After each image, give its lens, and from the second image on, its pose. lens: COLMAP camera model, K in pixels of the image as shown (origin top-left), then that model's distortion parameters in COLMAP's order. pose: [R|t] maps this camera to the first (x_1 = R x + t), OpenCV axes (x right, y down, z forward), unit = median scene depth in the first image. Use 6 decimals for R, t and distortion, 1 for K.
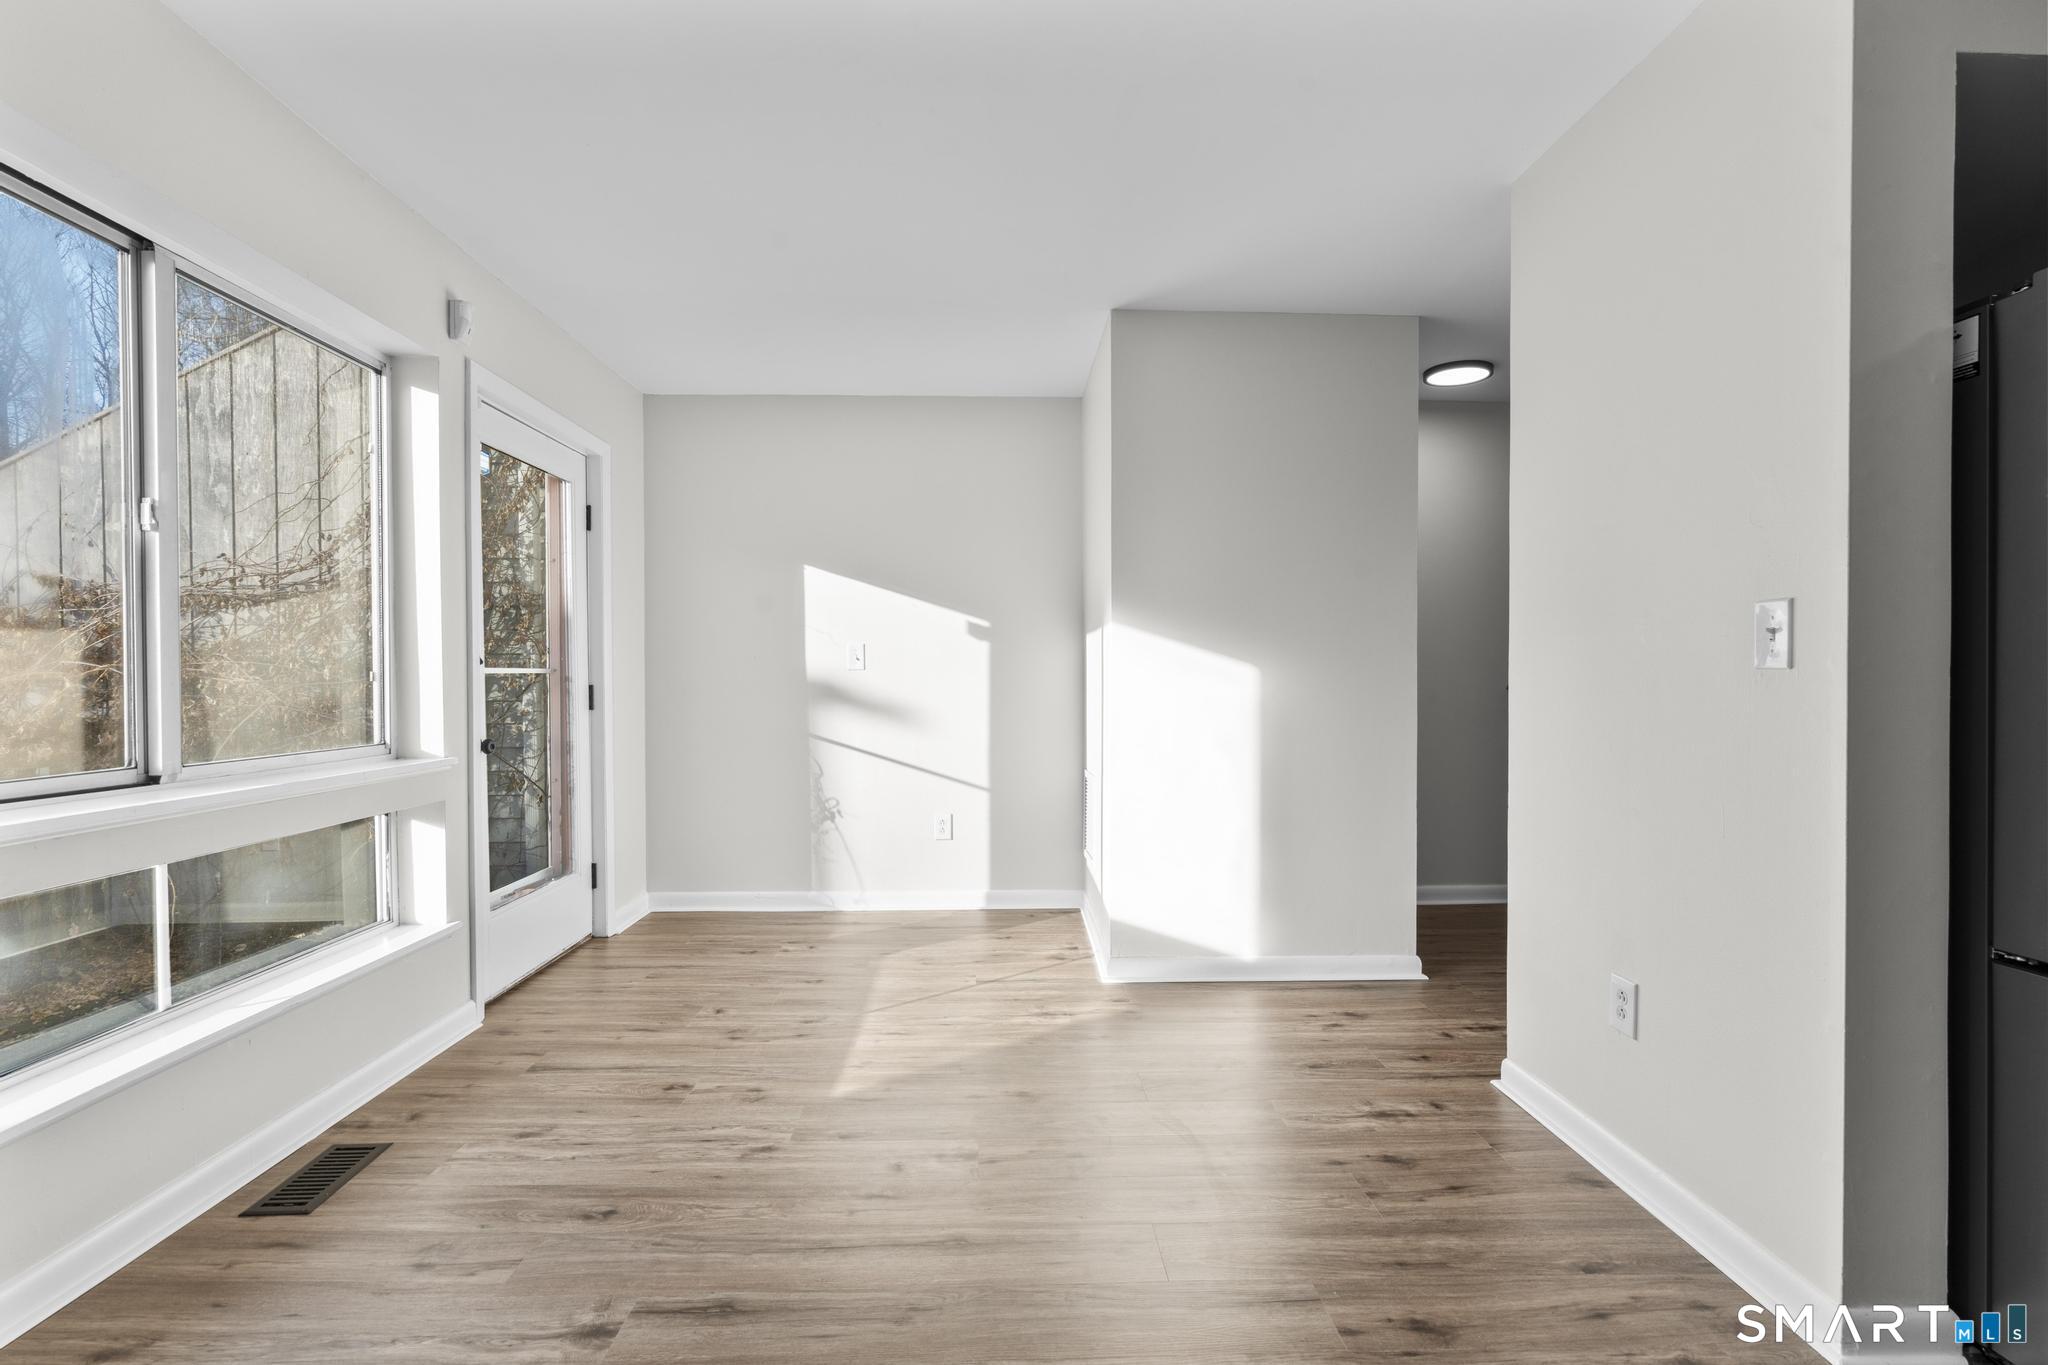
lens RADIAL K [[918.1, 0, 1033.2], [0, 918.1, 702.0], [0, 0, 1]] dist [0.002280, 0.001063]
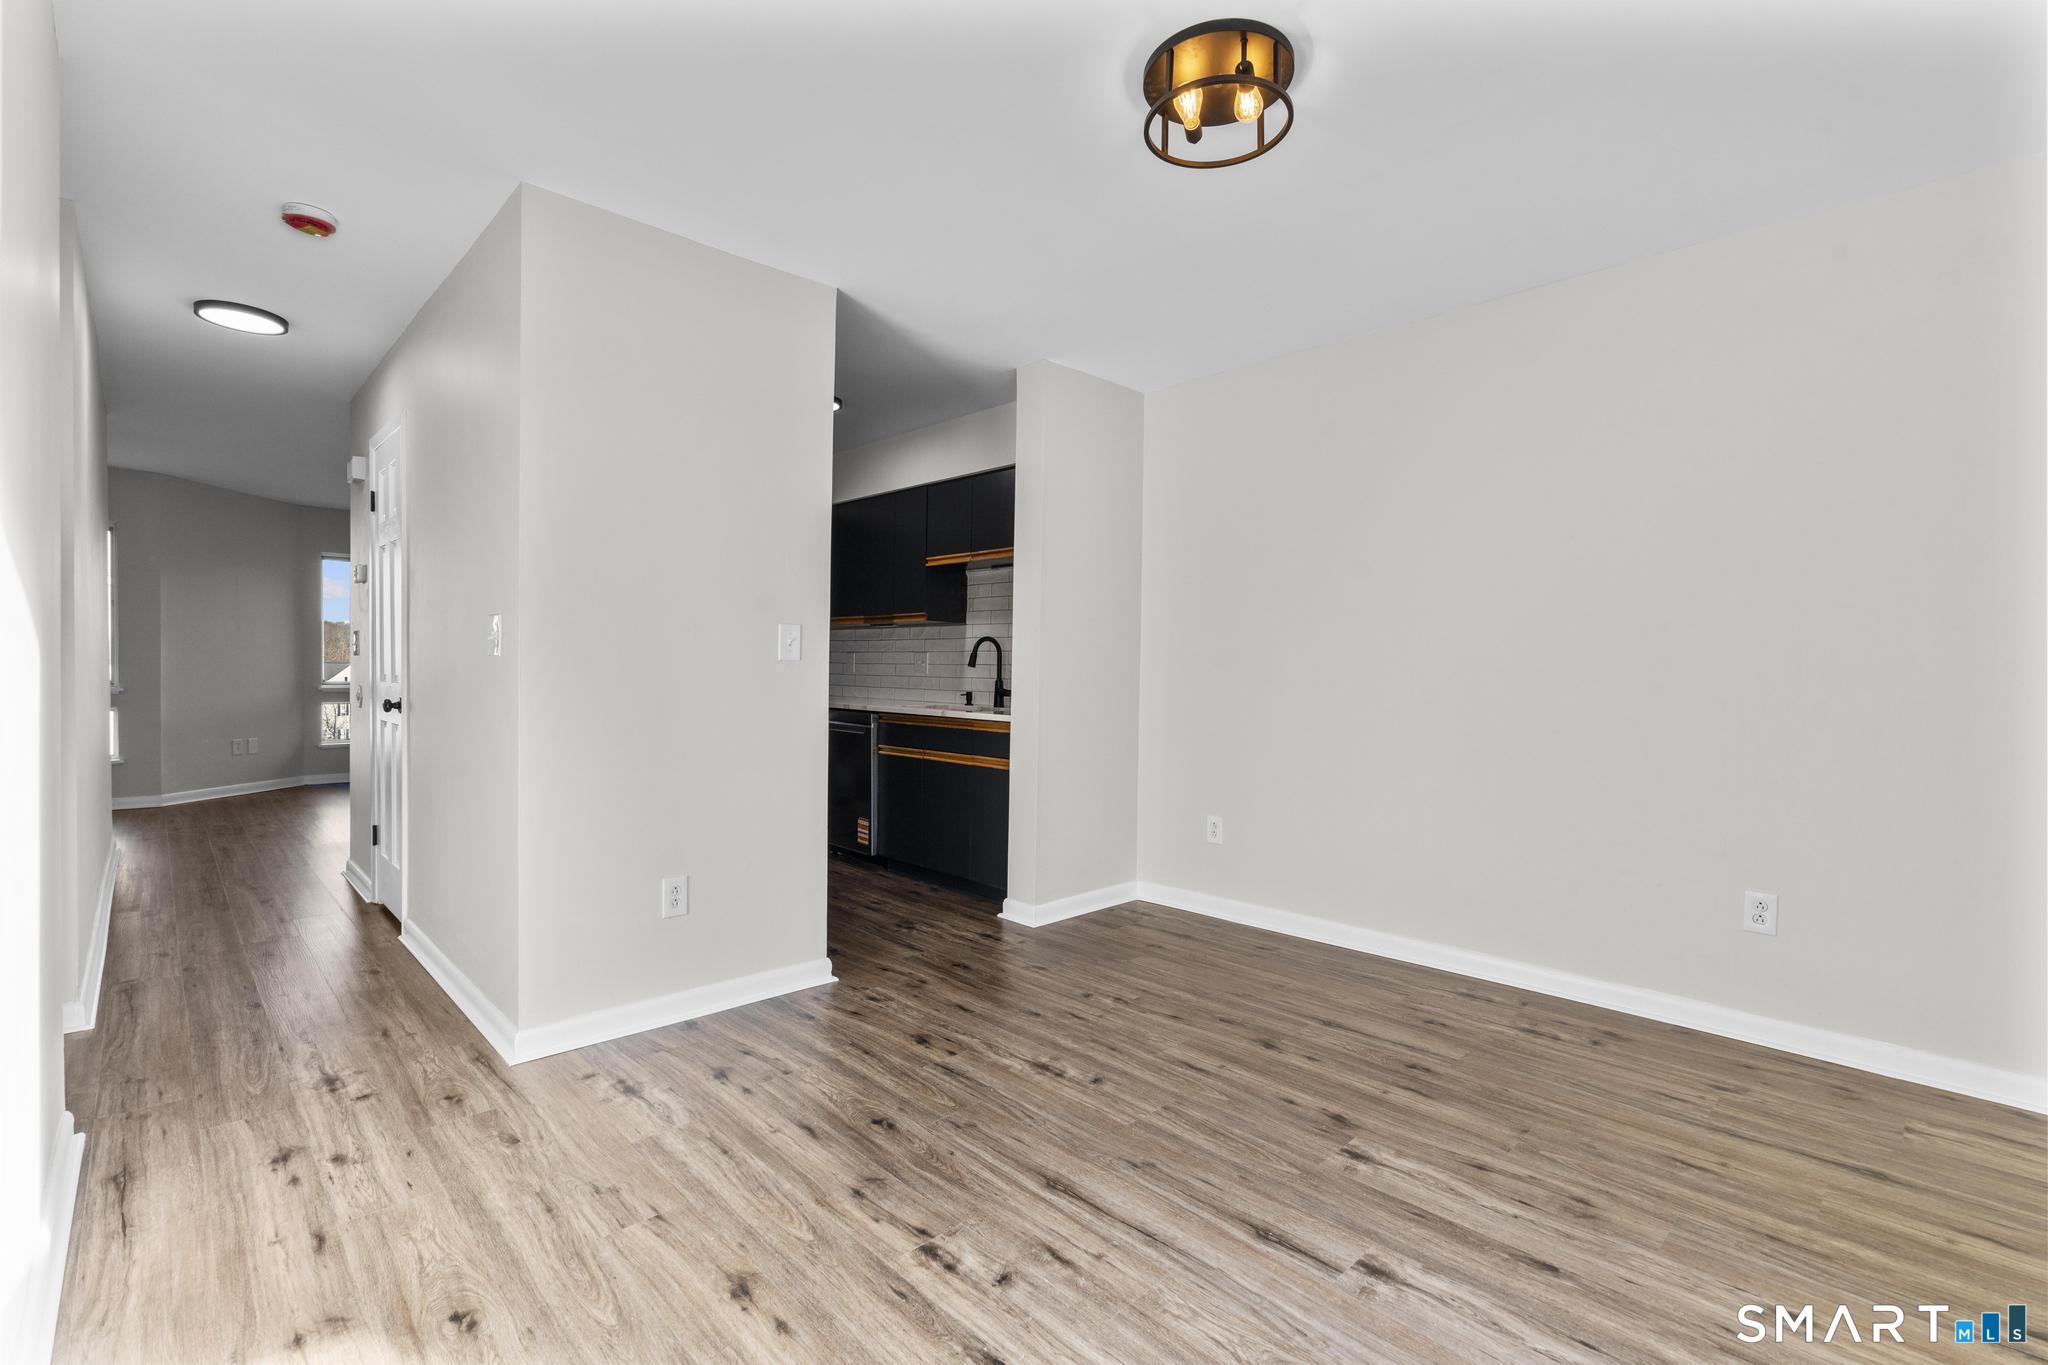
lens RADIAL K [[918.1, 0, 1027.0], [0, 918.1, 669.8], [0, 0, 1]] dist [0.002280, 0.001063]
pose [[-0.666127, -0.004889, 0.745822, -0.912264], [0.009601, 0.999839, 0.015128, -0.039469], [-0.745777, 0.017238, -0.665973, 1.826974]]
